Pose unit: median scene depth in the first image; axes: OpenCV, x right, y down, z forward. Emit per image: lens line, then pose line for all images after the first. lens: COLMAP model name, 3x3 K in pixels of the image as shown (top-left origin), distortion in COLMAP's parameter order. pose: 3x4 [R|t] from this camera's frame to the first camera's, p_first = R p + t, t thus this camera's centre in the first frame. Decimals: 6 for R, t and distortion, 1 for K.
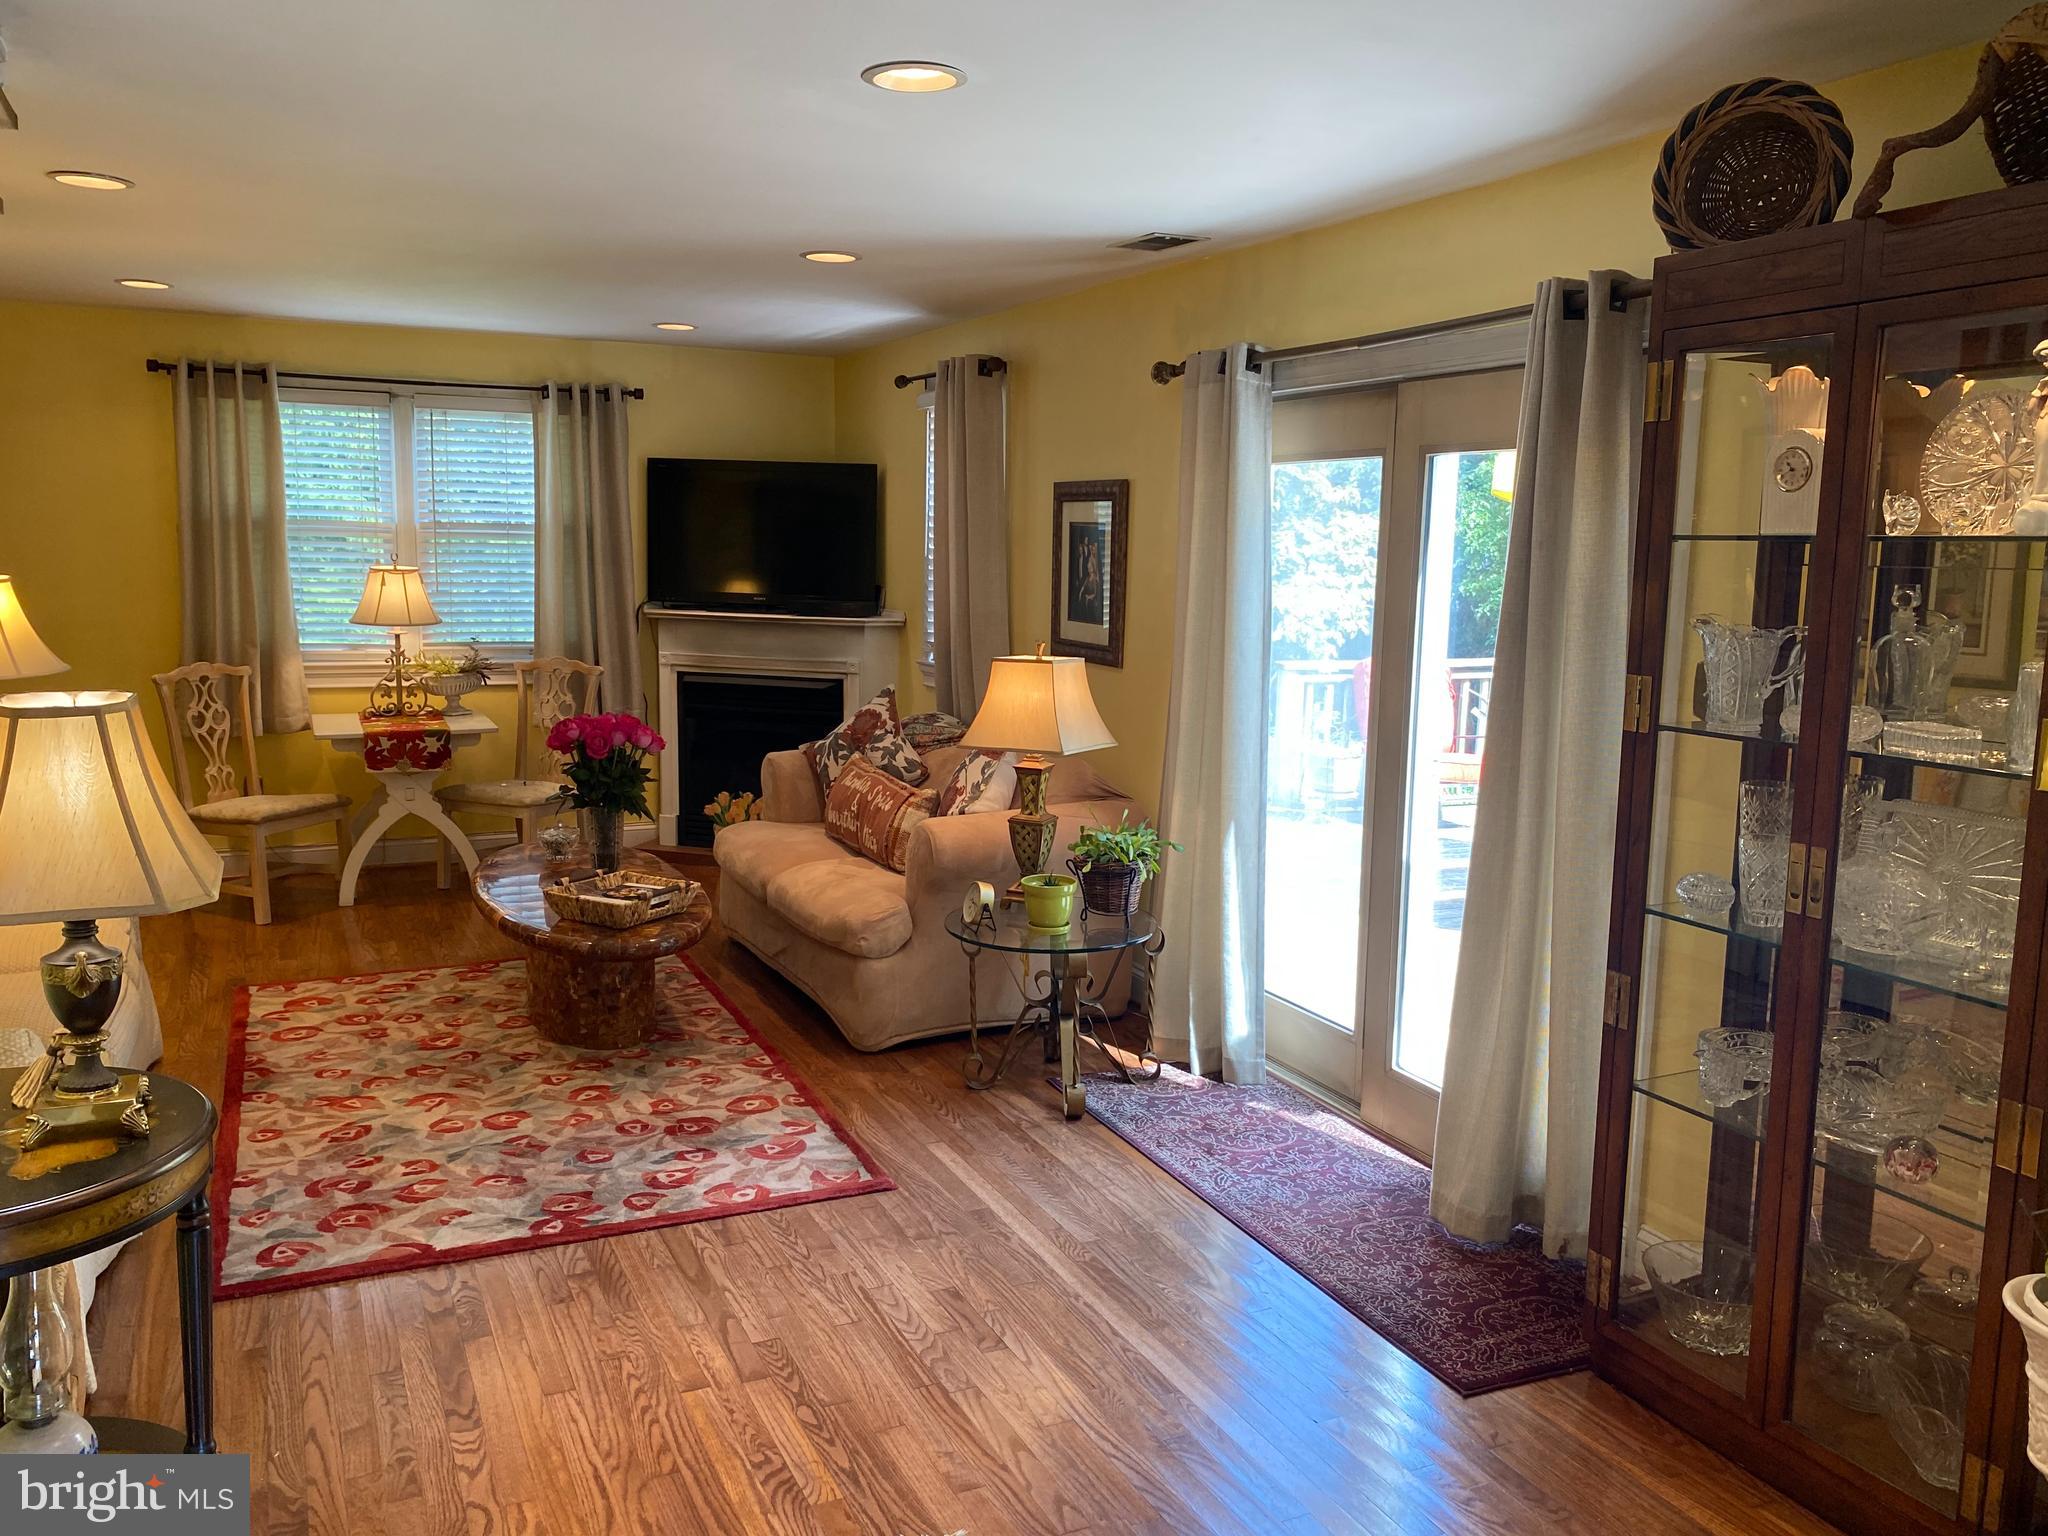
lens RADIAL K [[1568.9, 0, 1015.9], [0, 1568.9, 762.4], [0, 0, 1]] dist [0.063751, -0.139511]
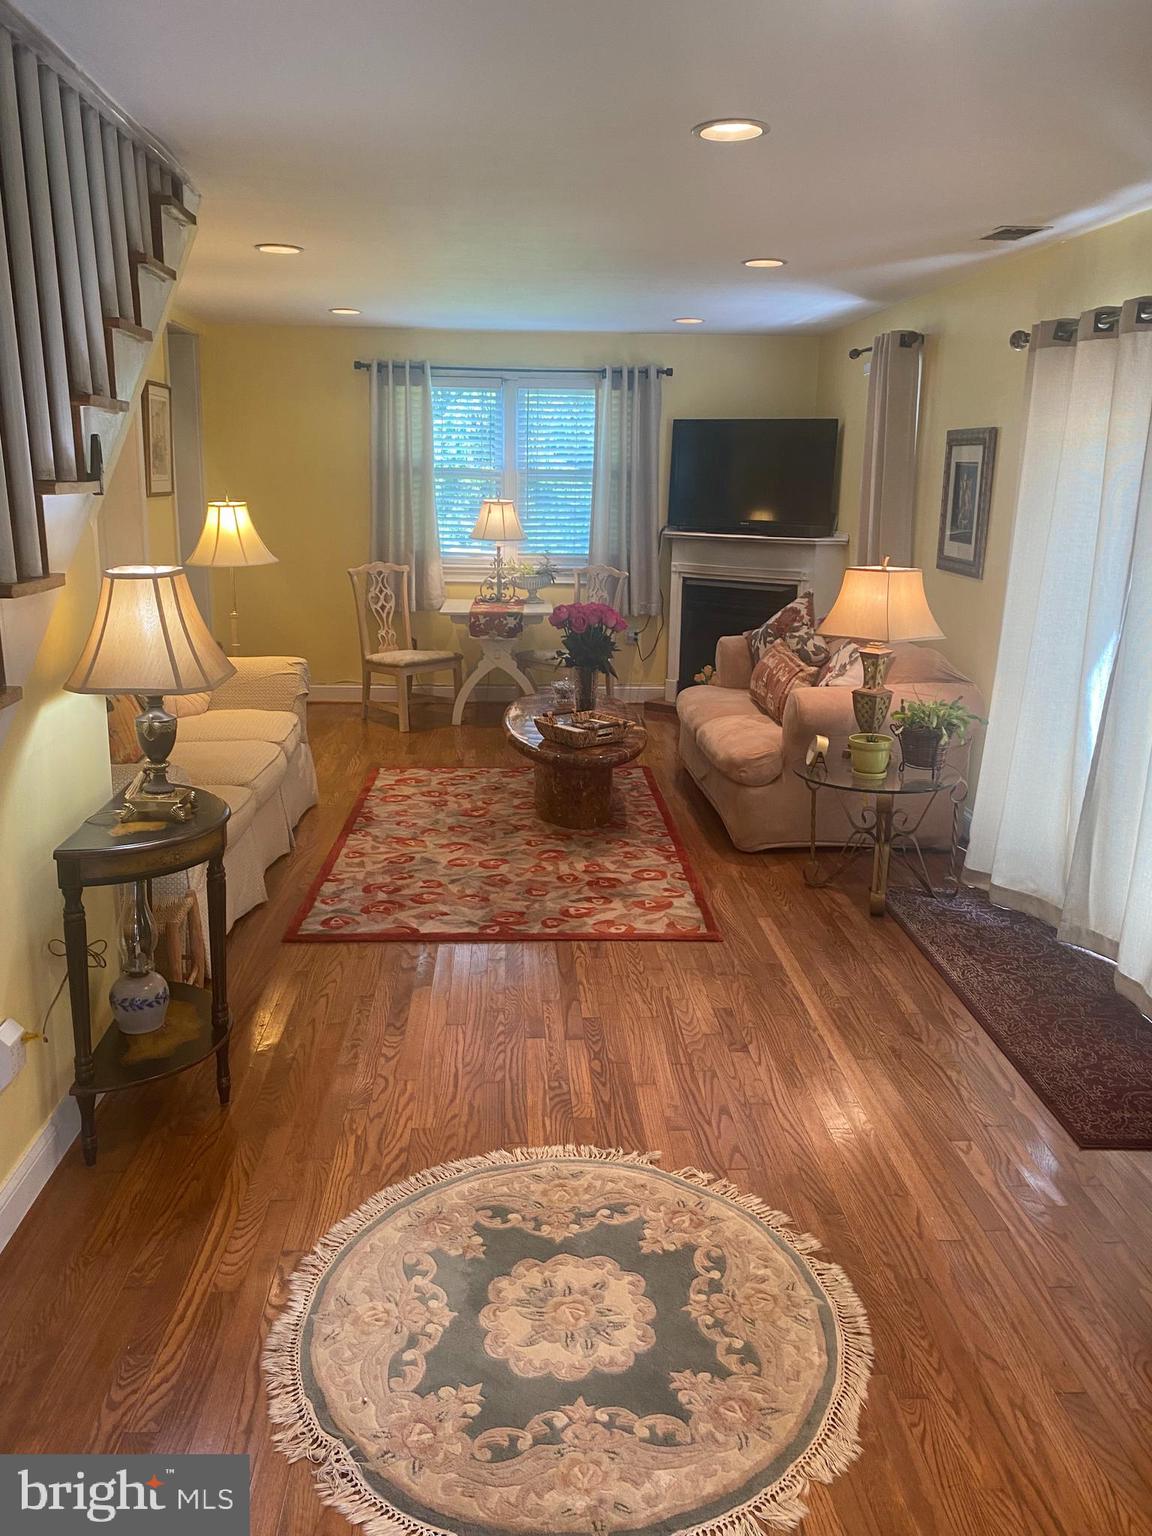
lens RADIAL K [[1170.8, 0, 568.6], [0, 1170.8, 752.0], [0, 0, 1]] dist [0.164285, -0.449770]
pose [[0.924732, 0.083006, -0.371458, 0.156648], [-0.051589, 0.994258, 0.093750, 0.006500], [0.377107, -0.067531, 0.923704, -0.022899]]
